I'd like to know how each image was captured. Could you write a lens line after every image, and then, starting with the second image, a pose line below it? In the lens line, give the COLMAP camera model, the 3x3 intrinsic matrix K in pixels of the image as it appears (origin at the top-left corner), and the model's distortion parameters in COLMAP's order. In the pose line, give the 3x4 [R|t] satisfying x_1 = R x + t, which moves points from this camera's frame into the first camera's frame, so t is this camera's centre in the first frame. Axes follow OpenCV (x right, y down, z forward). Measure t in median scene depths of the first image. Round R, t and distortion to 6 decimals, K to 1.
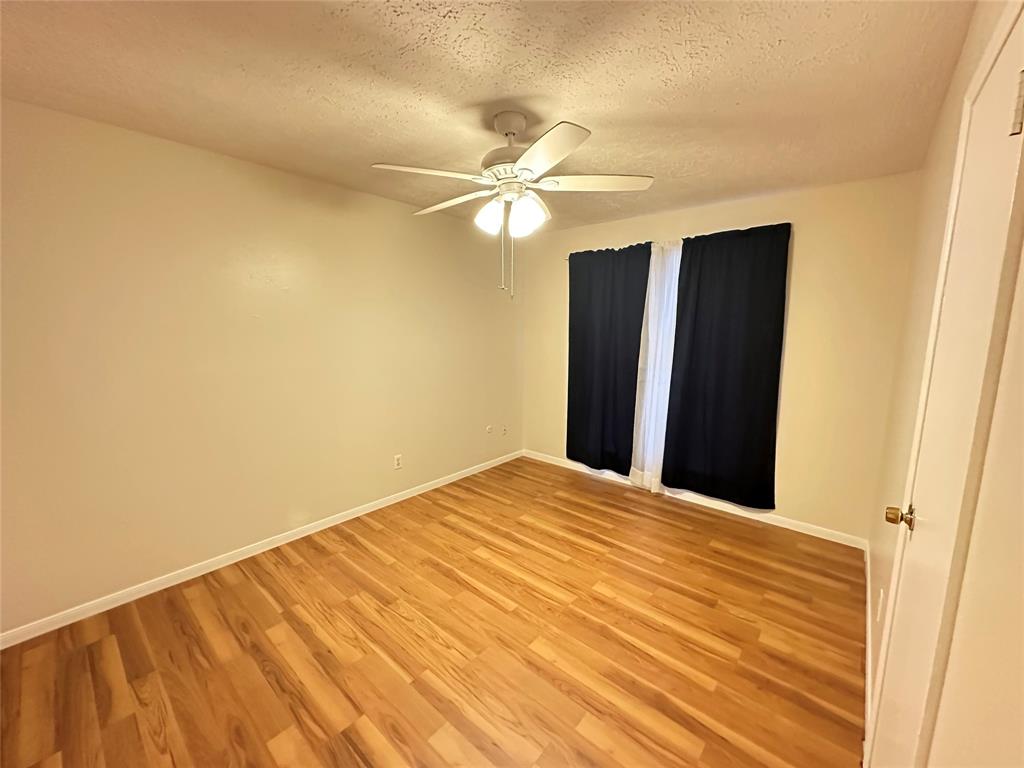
lens RADIAL K [[410.0, 0, 515.9], [0, 410.0, 388.6], [0, 0, 1]] dist [0.000140, 0.000285]
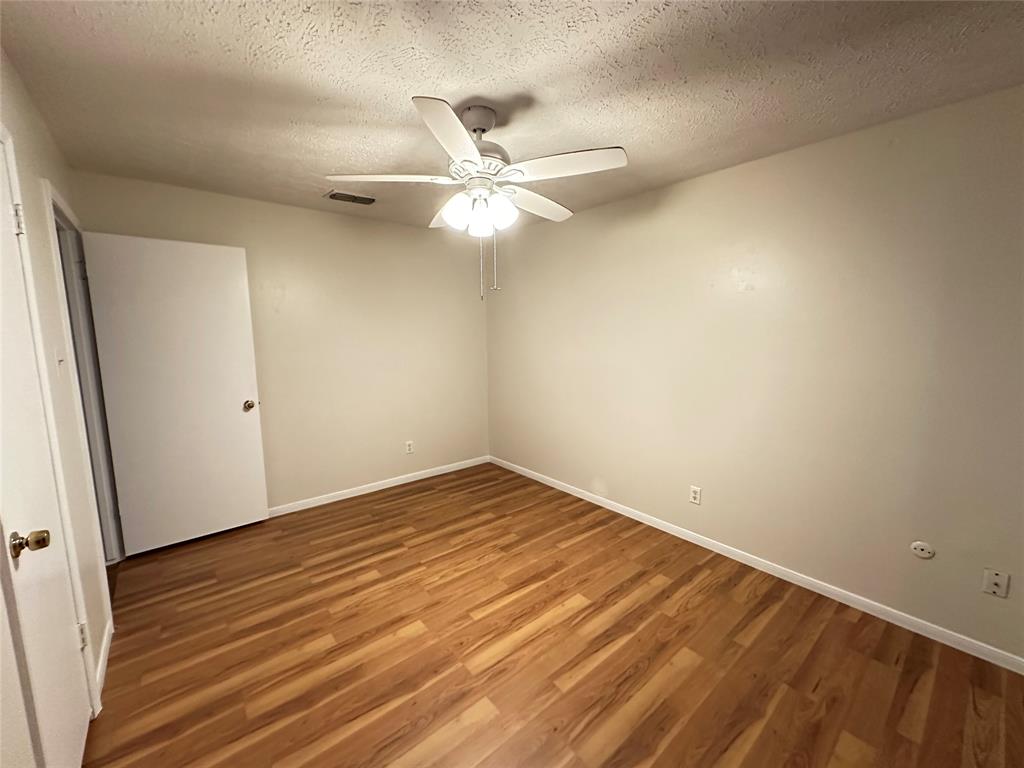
lens RADIAL K [[403.8, 0, 510.7], [0, 403.8, 387.9], [0, 0, 1]] dist [0.001176, -0.000116]
pose [[-0.165663, 0.133116, -0.977157, 0.728278], [-0.145783, 0.976657, 0.157763, -0.144522], [0.975348, 0.168588, -0.142389, 0.962974]]
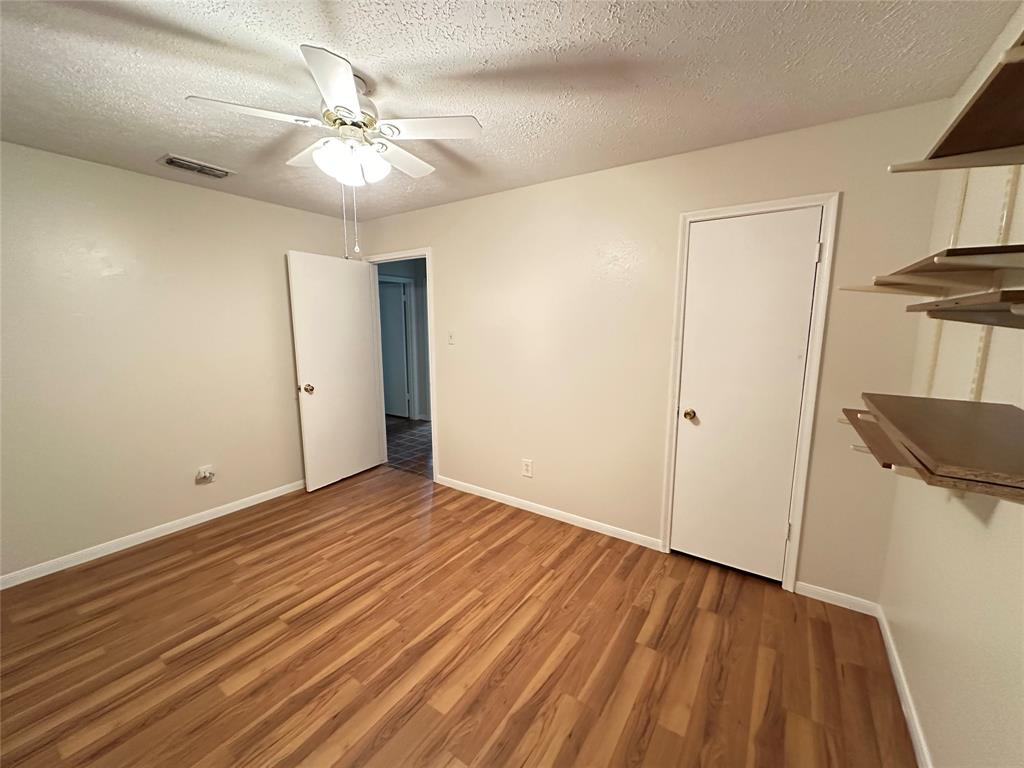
lens RADIAL K [[407.3, 0, 512.0], [0, 407.3, 384.0], [0, 0, 1]] dist [-0.002431, 0.000196]
pose [[-0.107695, -0.150095, 0.982789, -0.689087], [0.144964, 0.975602, 0.164882, -0.102600], [-0.983558, 0.160226, -0.083309, 0.628386]]
